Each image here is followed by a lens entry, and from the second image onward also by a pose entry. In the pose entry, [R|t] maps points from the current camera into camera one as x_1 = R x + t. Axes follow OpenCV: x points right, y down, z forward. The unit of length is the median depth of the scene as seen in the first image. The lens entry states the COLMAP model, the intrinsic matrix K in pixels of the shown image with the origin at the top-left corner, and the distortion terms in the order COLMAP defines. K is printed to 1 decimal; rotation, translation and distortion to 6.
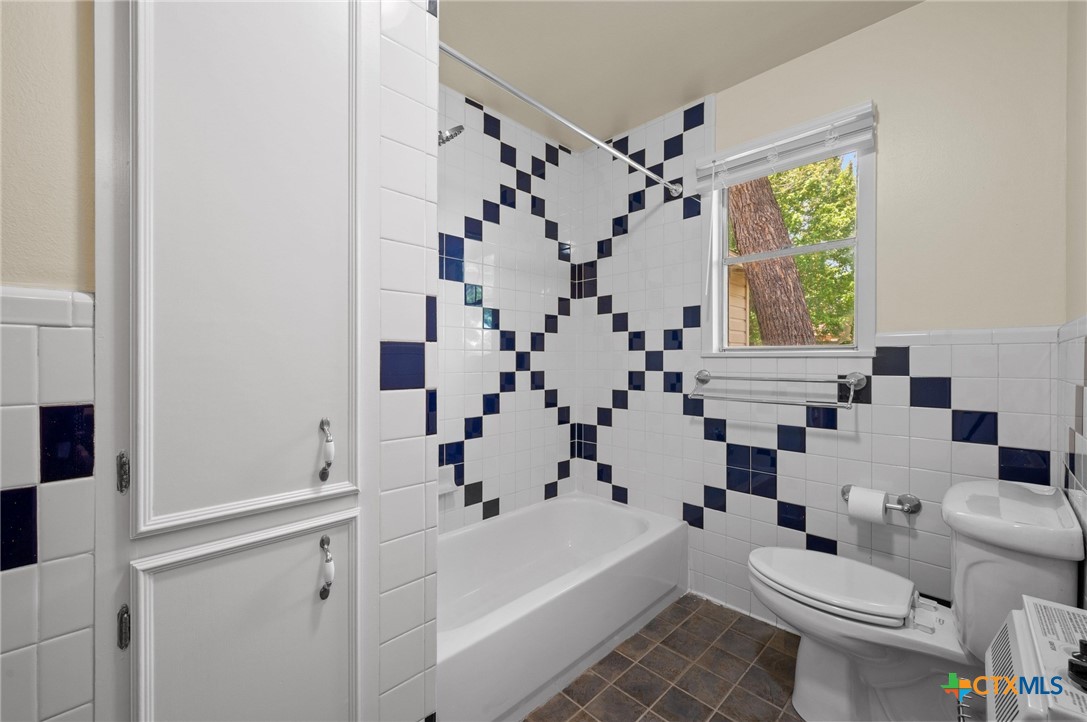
lens RADIAL K [[429.6, 0, 546.8], [0, 429.6, 362.3], [0, 0, 1]] dist [0.002670, 0.000166]
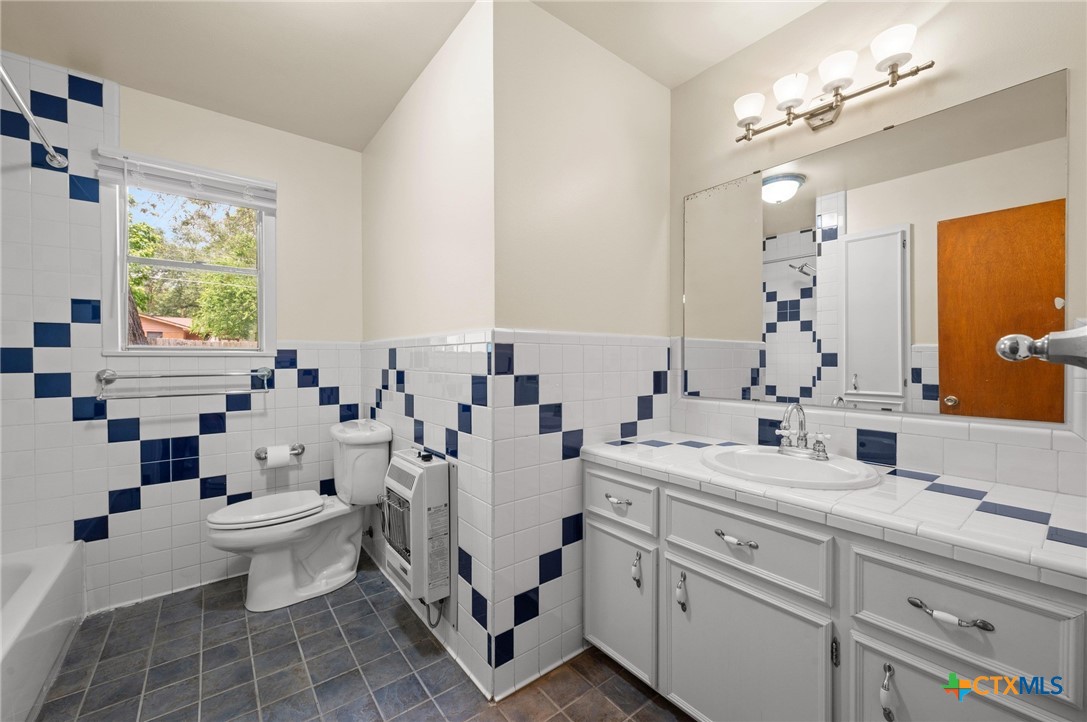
lens RADIAL K [[429.6, 0, 546.8], [0, 429.6, 362.3], [0, 0, 1]] dist [0.002670, 0.000166]
pose [[0.108543, -0.013154, 0.994005, -0.542895], [0.004866, 0.999908, 0.012701, -0.006093], [-0.994080, 0.003458, 0.108597, -0.071567]]
